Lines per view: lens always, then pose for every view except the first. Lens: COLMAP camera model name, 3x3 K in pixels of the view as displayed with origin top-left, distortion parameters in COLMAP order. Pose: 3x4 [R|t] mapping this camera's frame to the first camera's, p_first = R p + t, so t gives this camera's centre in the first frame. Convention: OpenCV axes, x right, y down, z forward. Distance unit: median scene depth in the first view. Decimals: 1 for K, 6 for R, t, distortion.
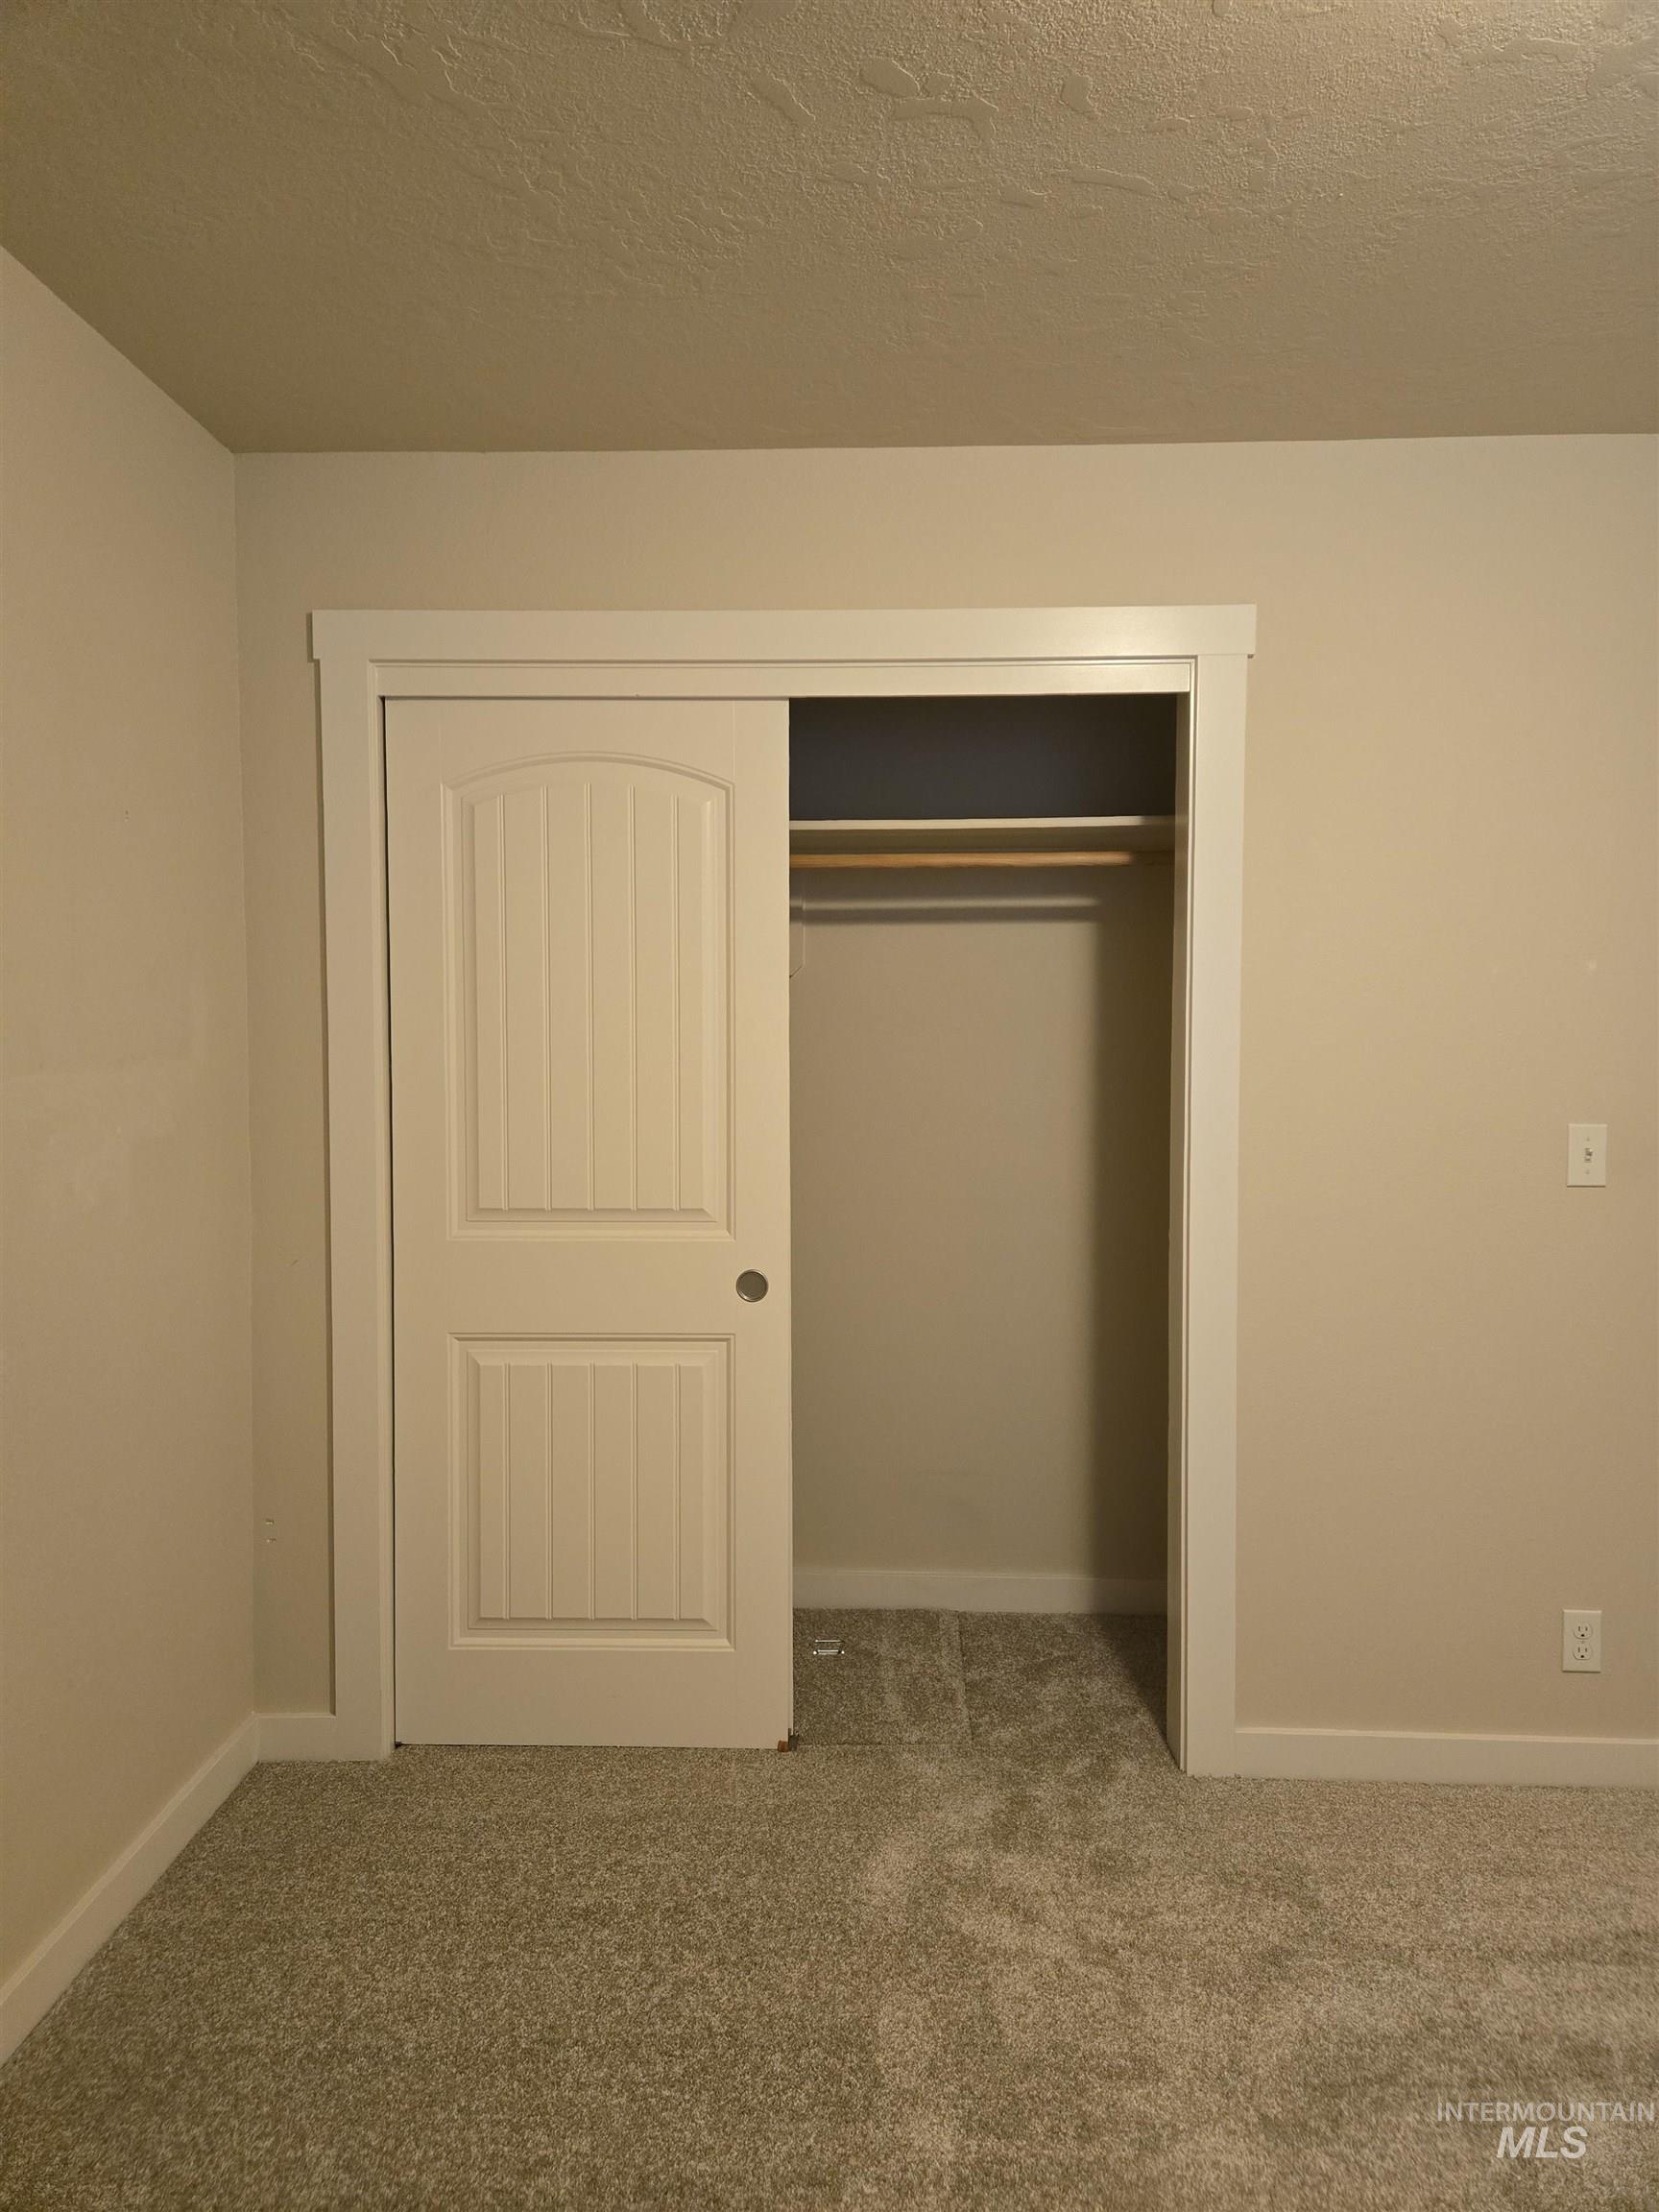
lens RADIAL K [[1605.5, 0, 828.7], [0, 1605.5, 1112.8], [0, 0, 1]] dist [0.005085, 0.070783]
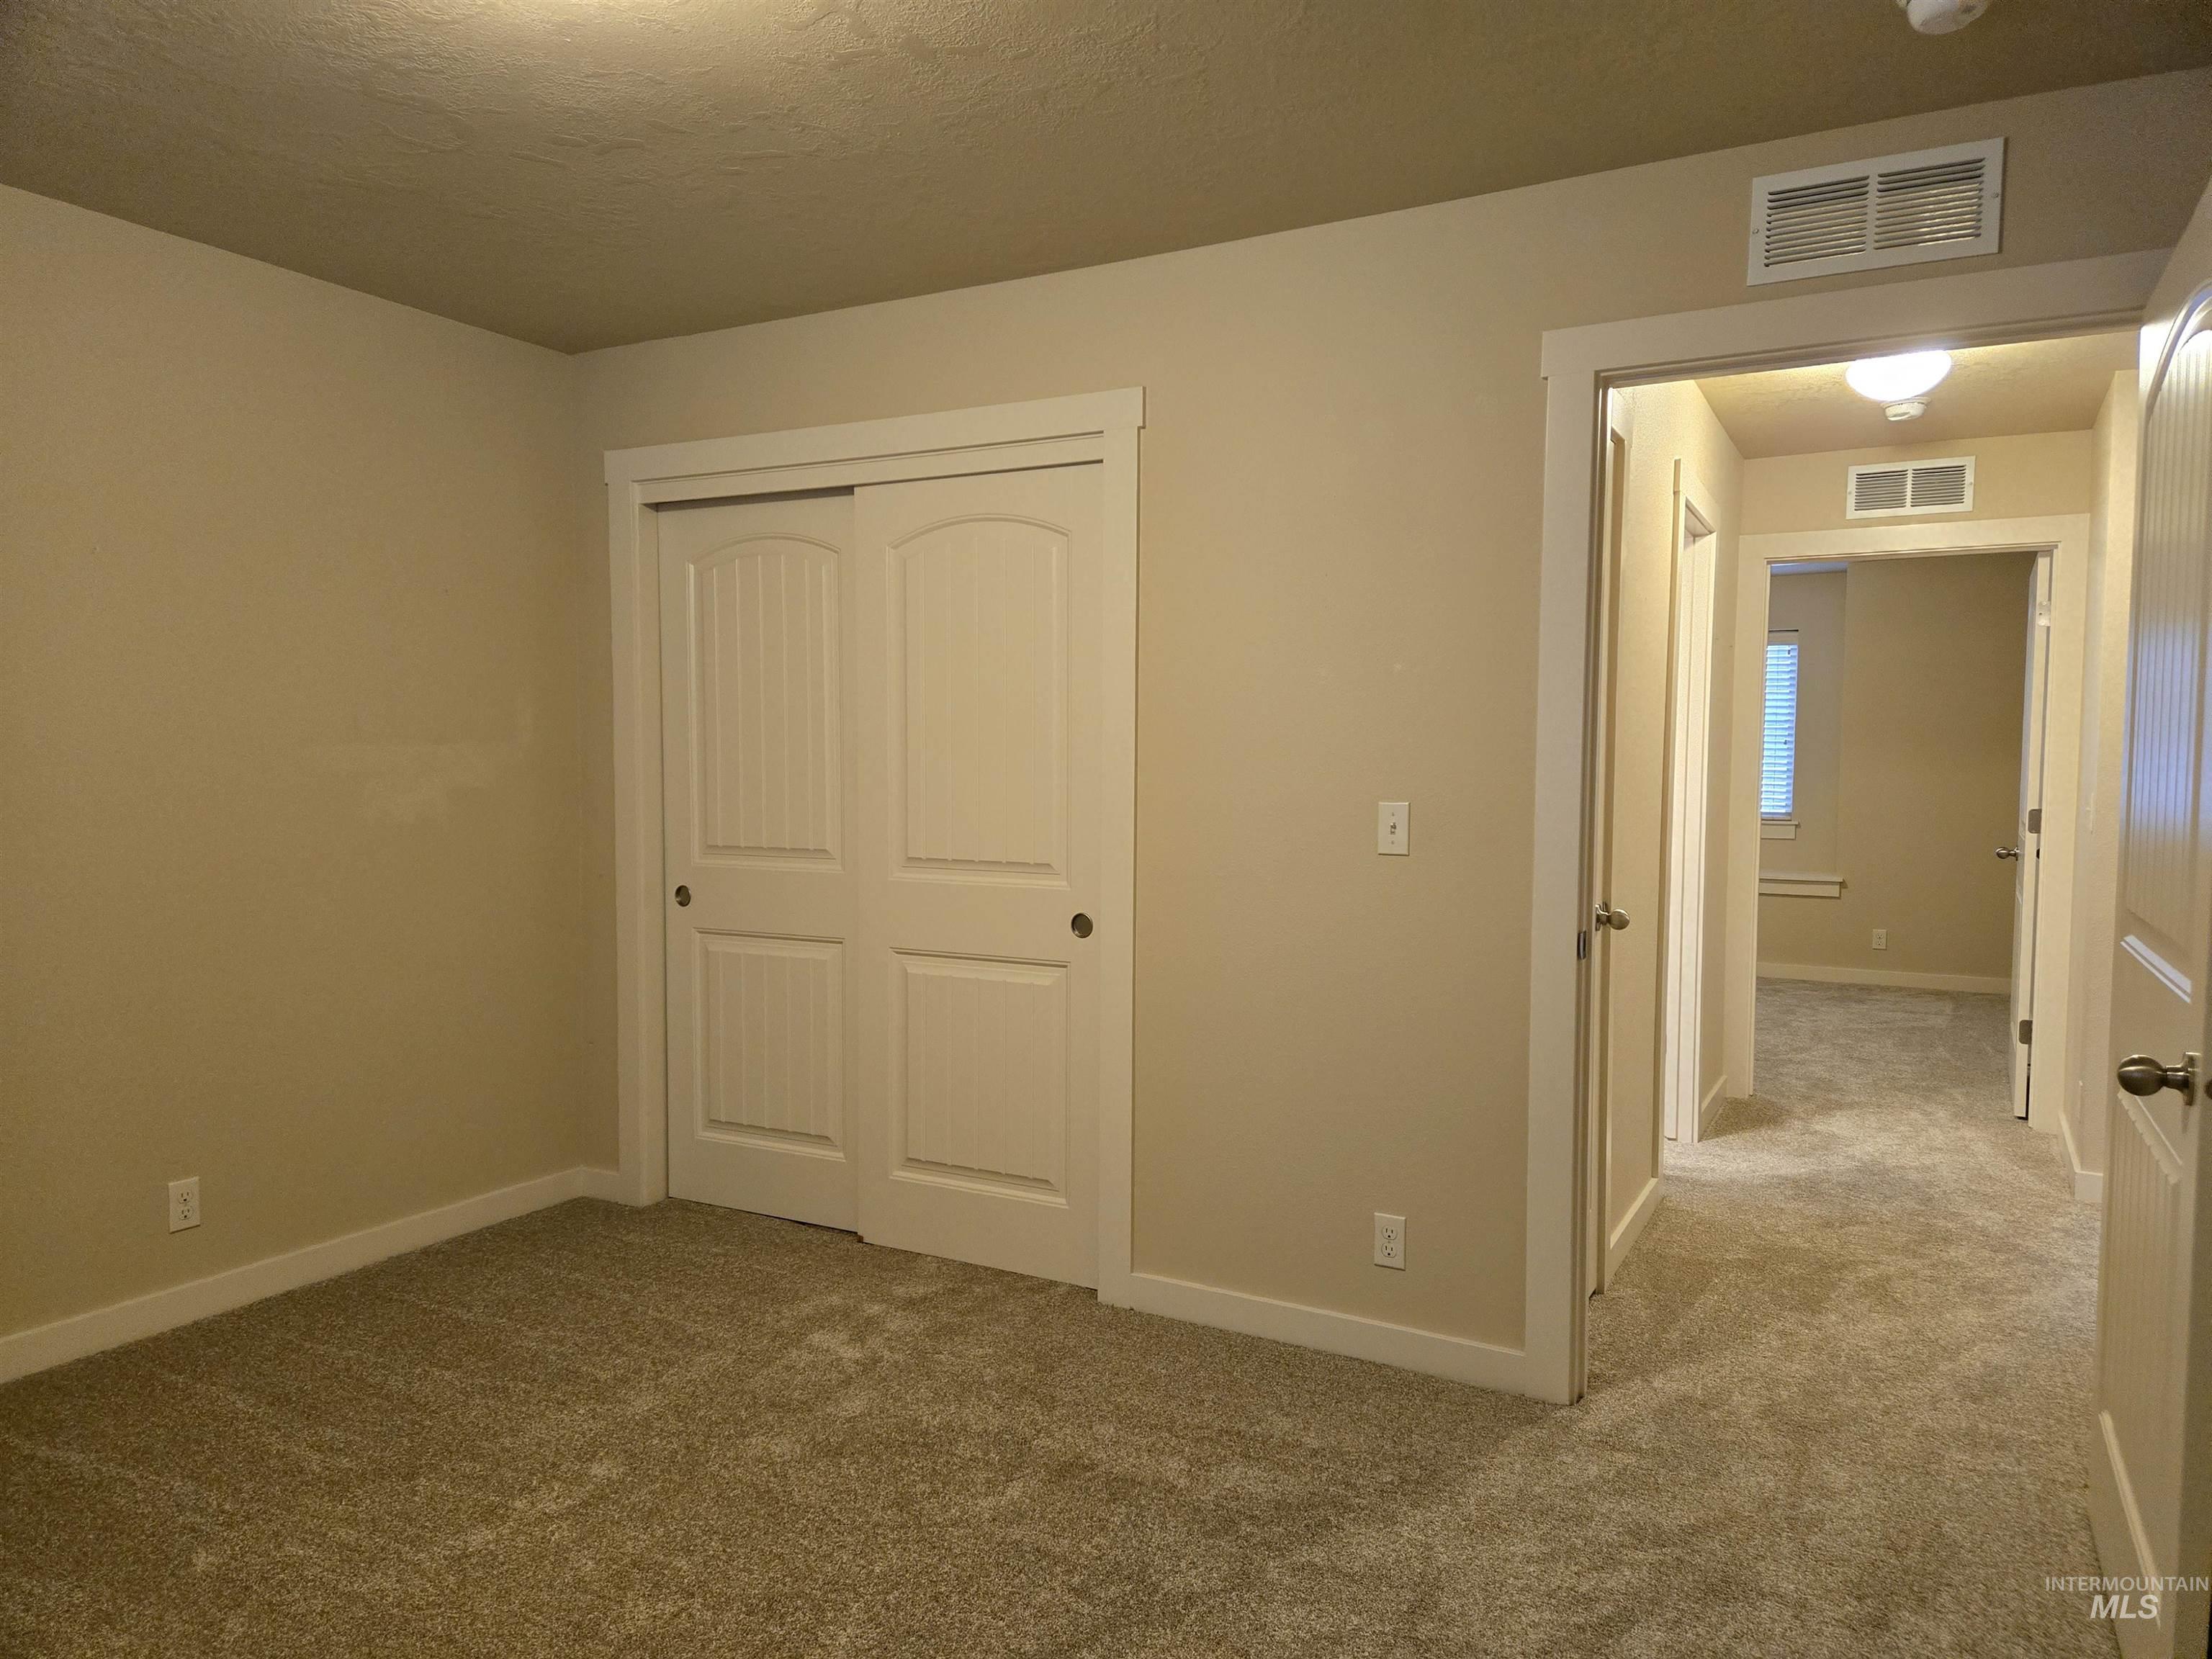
lens RADIAL K [[1464.4, 0, 1106.0], [0, 1464.4, 829.5], [0, 0, 1]] dist [0.073337, -0.058051]
pose [[0.889830, 0.029888, -0.455312, 0.737661], [-0.022402, 0.999511, 0.021830, 0.008016], [0.455742, -0.009225, 0.890064, -0.044148]]
